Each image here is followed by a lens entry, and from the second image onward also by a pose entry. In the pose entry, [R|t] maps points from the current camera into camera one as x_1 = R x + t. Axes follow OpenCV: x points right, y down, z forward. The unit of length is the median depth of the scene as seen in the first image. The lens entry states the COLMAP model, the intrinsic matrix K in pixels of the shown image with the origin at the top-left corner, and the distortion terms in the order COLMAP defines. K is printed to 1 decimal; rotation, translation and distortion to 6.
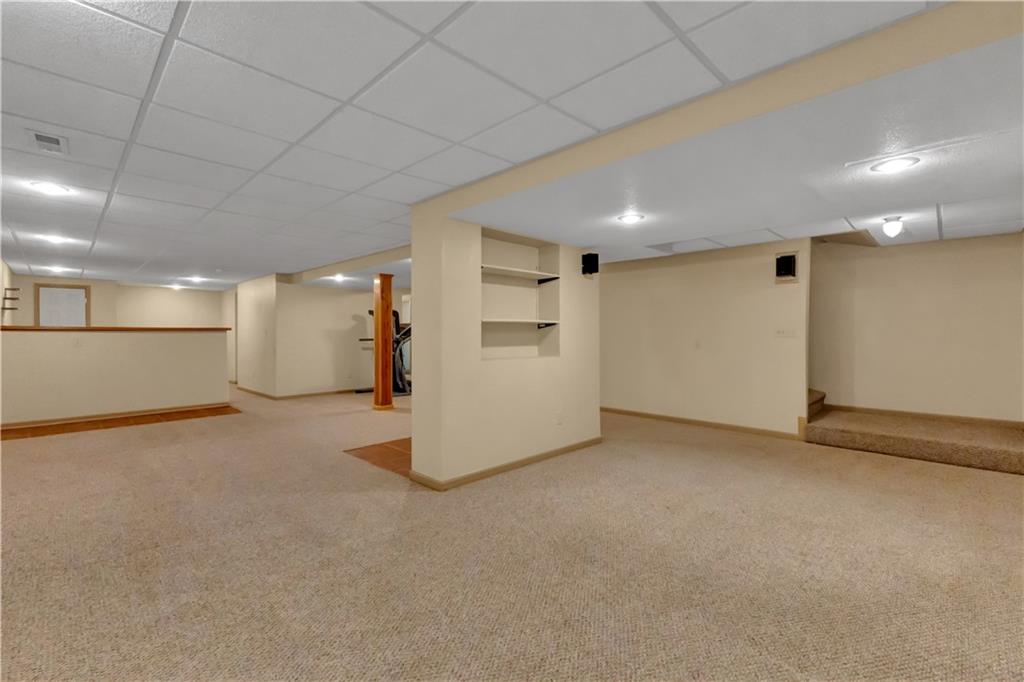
lens RADIAL K [[449.0, 0, 513.9], [0, 449.0, 337.9], [0, 0, 1]] dist [-0.001763, -0.000300]
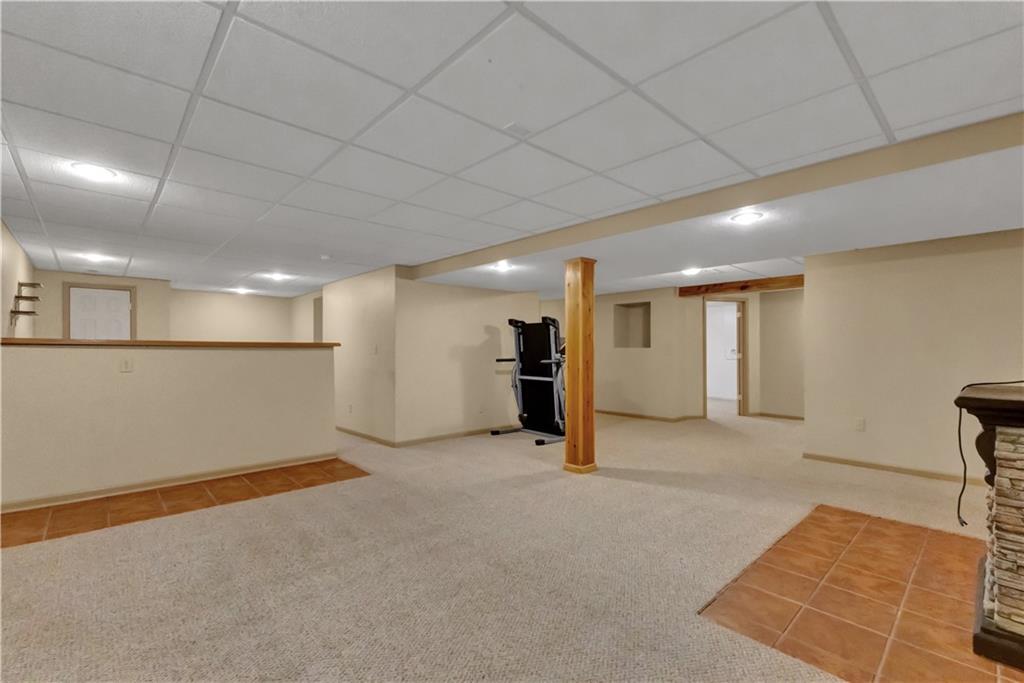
lens RADIAL K [[449.0, 0, 511.8], [0, 449.0, 342.2], [0, 0, 1]] dist [-0.001763, -0.000300]
pose [[0.998898, 0.001814, -0.046894, -0.296844], [-0.003133, 0.999601, -0.028065, -0.004244], [0.046825, 0.028181, 0.998506, 0.293705]]
